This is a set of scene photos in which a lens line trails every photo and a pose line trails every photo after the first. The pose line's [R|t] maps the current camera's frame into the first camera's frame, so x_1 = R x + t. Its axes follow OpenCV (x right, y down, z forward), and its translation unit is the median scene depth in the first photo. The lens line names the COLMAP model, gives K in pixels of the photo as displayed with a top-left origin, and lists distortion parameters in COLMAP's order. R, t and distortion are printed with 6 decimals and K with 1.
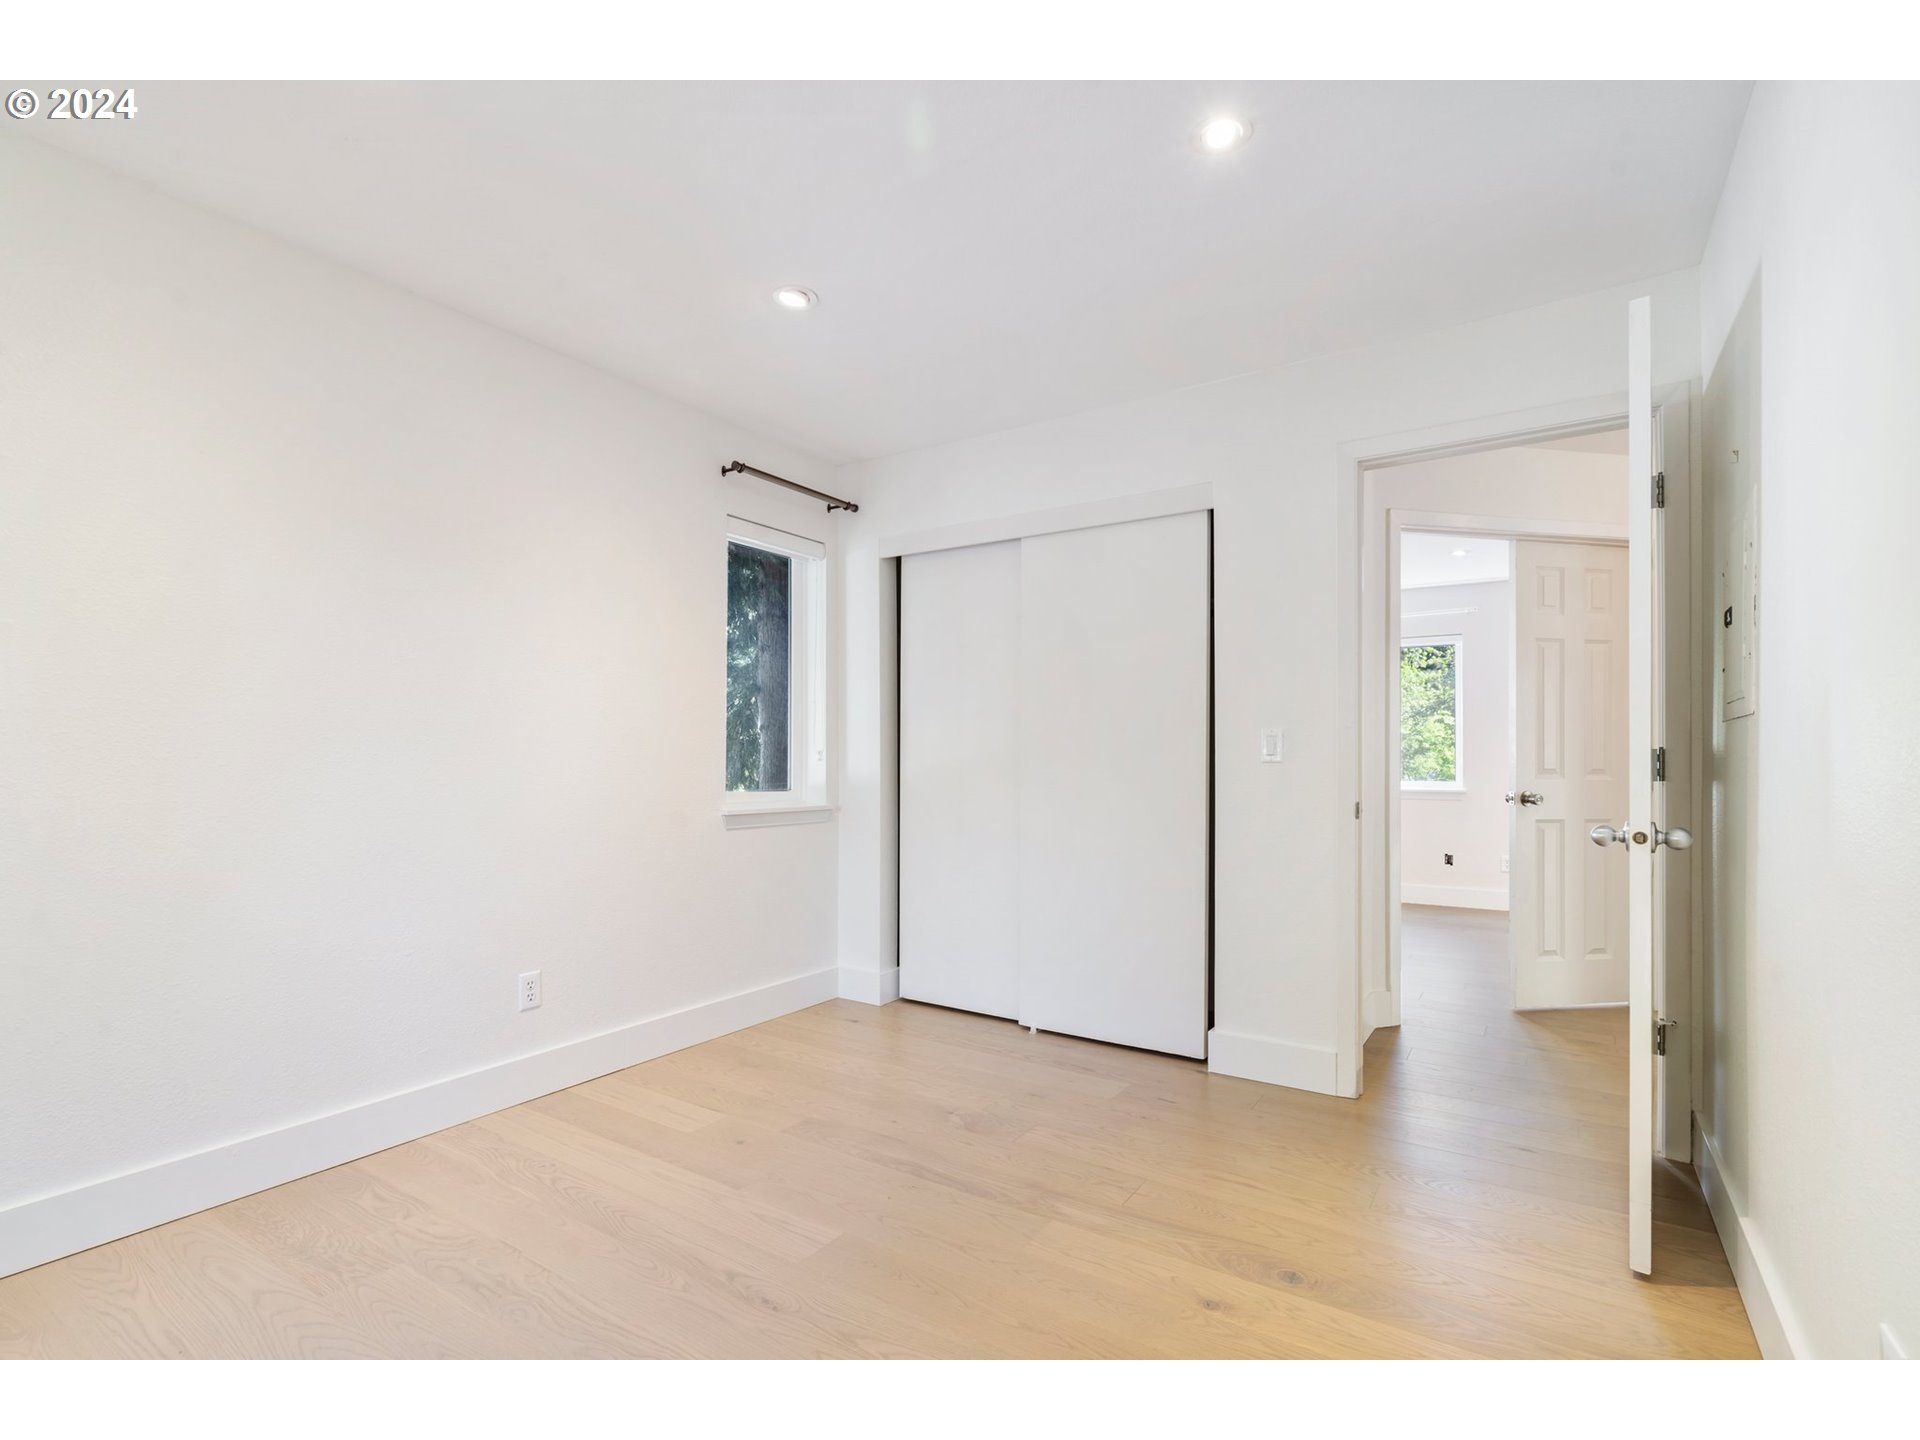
lens RADIAL K [[880.2, 0, 943.8], [0, 880.2, 772.6], [0, 0, 1]] dist [-0.000674, 0.000399]
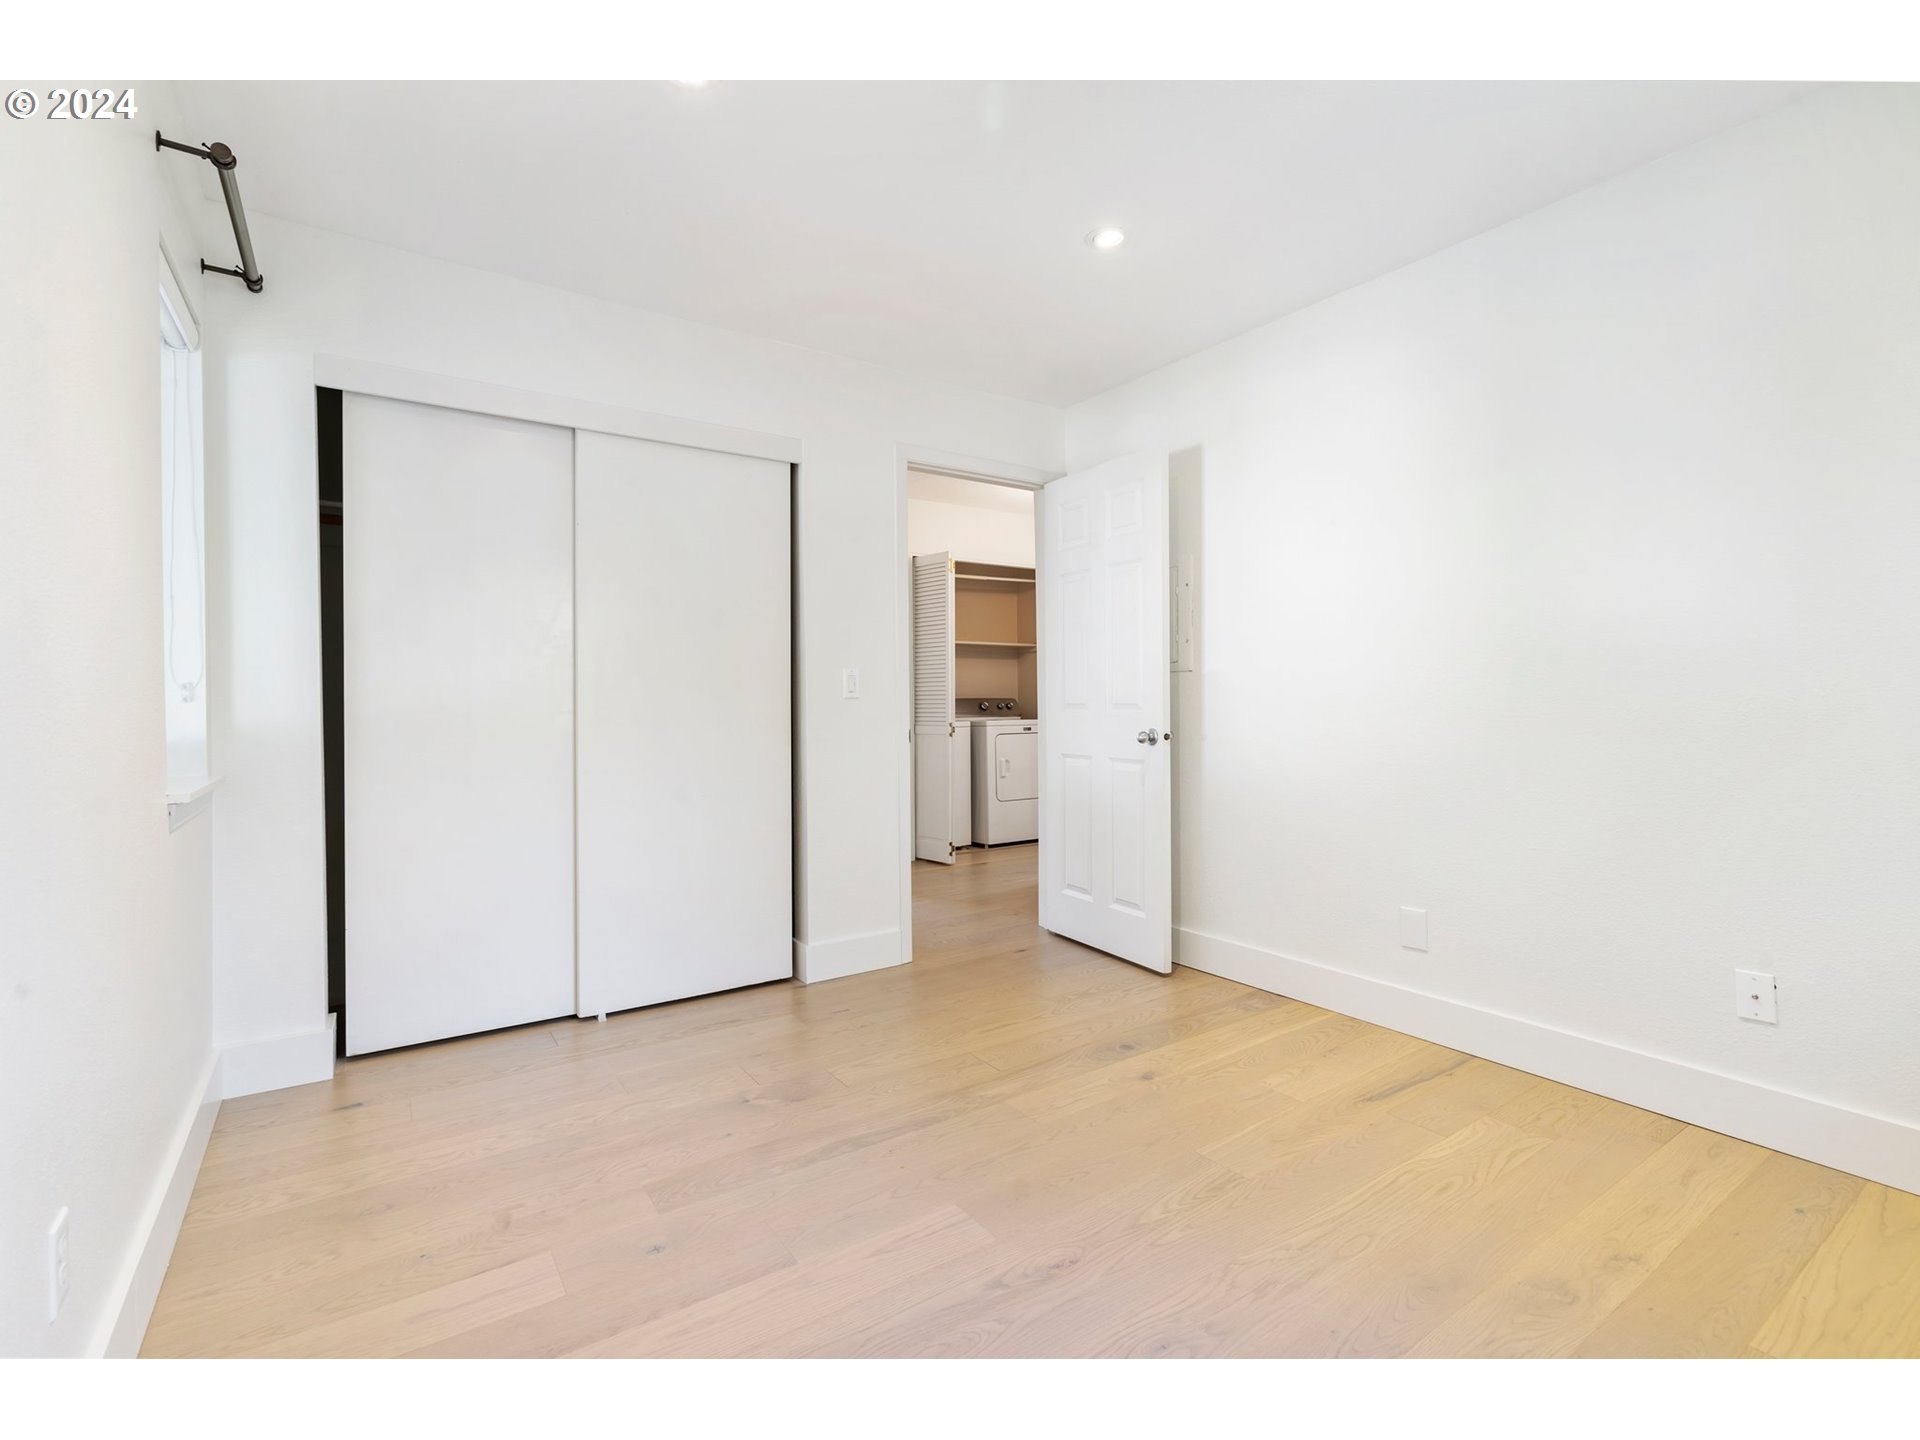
lens RADIAL K [[880.2, 0, 954.6], [0, 880.2, 705.2], [0, 0, 1]] dist [-0.000674, 0.000399]
pose [[0.379597, -0.012656, 0.925066, -0.733830], [0.019540, 0.999793, 0.005660, -0.006639], [-0.924946, 0.015928, 0.379765, 0.483836]]
